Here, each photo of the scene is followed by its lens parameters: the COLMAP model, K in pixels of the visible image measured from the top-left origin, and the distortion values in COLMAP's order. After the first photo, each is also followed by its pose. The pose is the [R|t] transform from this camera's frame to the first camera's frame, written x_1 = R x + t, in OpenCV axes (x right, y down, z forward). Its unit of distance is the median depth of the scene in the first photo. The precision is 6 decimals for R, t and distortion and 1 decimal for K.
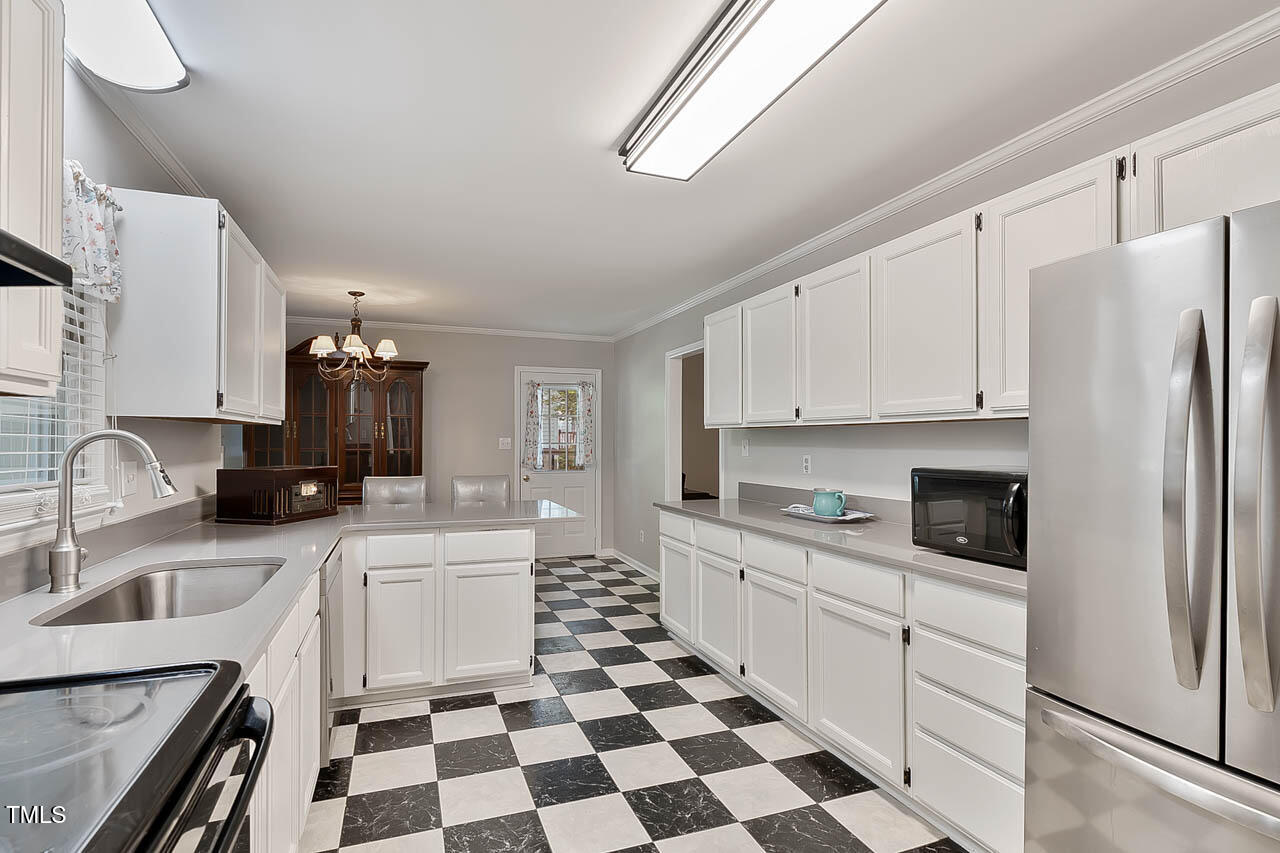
lens RADIAL K [[640.6, 0, 636.9], [0, 640.6, 434.8], [0, 0, 1]] dist [-0.001634, 0.000152]
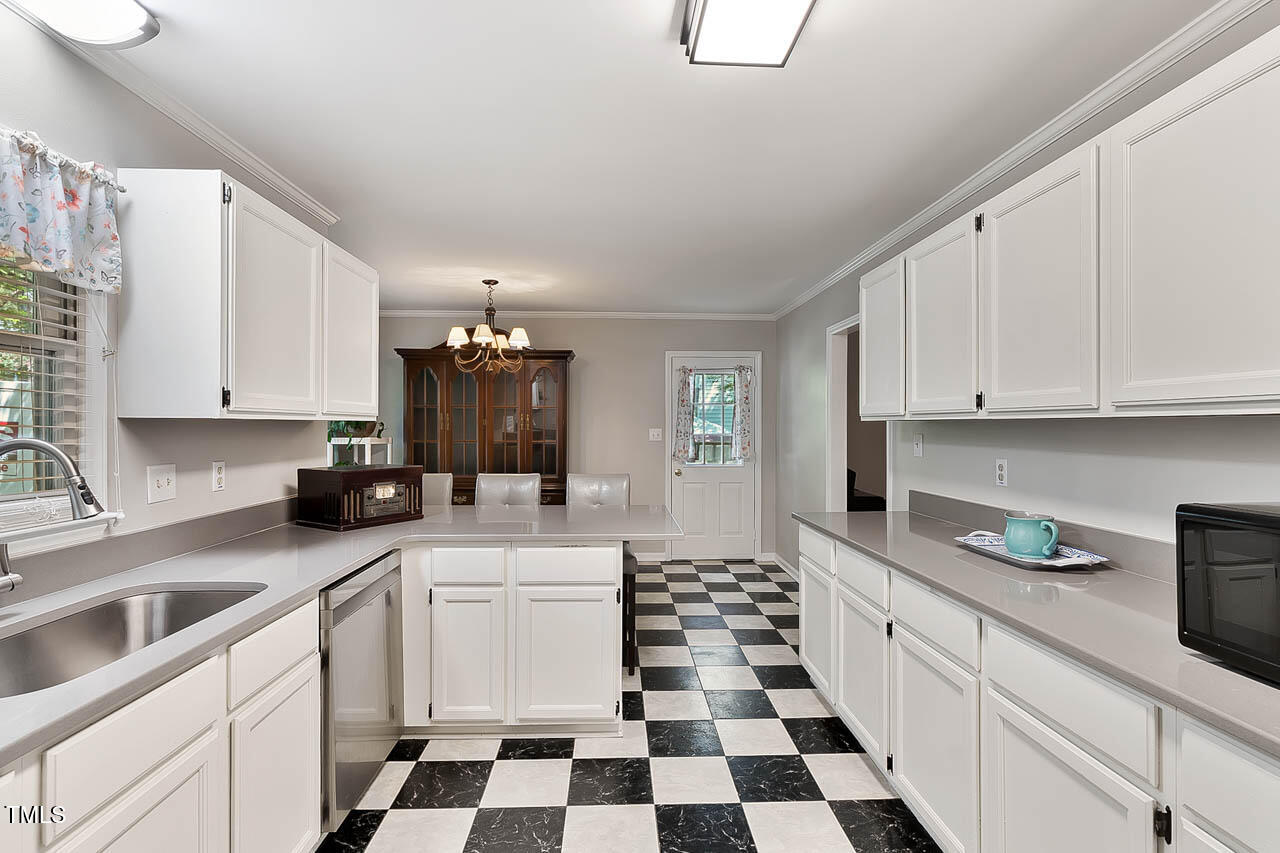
lens RADIAL K [[633.6, 0, 637.0], [0, 633.6, 426.0], [0, 0, 1]] dist [-0.007969, 0.001283]
pose [[0.952759, -0.001726, -0.303723, 0.107100], [0.004387, 0.999958, 0.008080, -0.014336], [0.303696, -0.009031, 0.952726, 0.243482]]
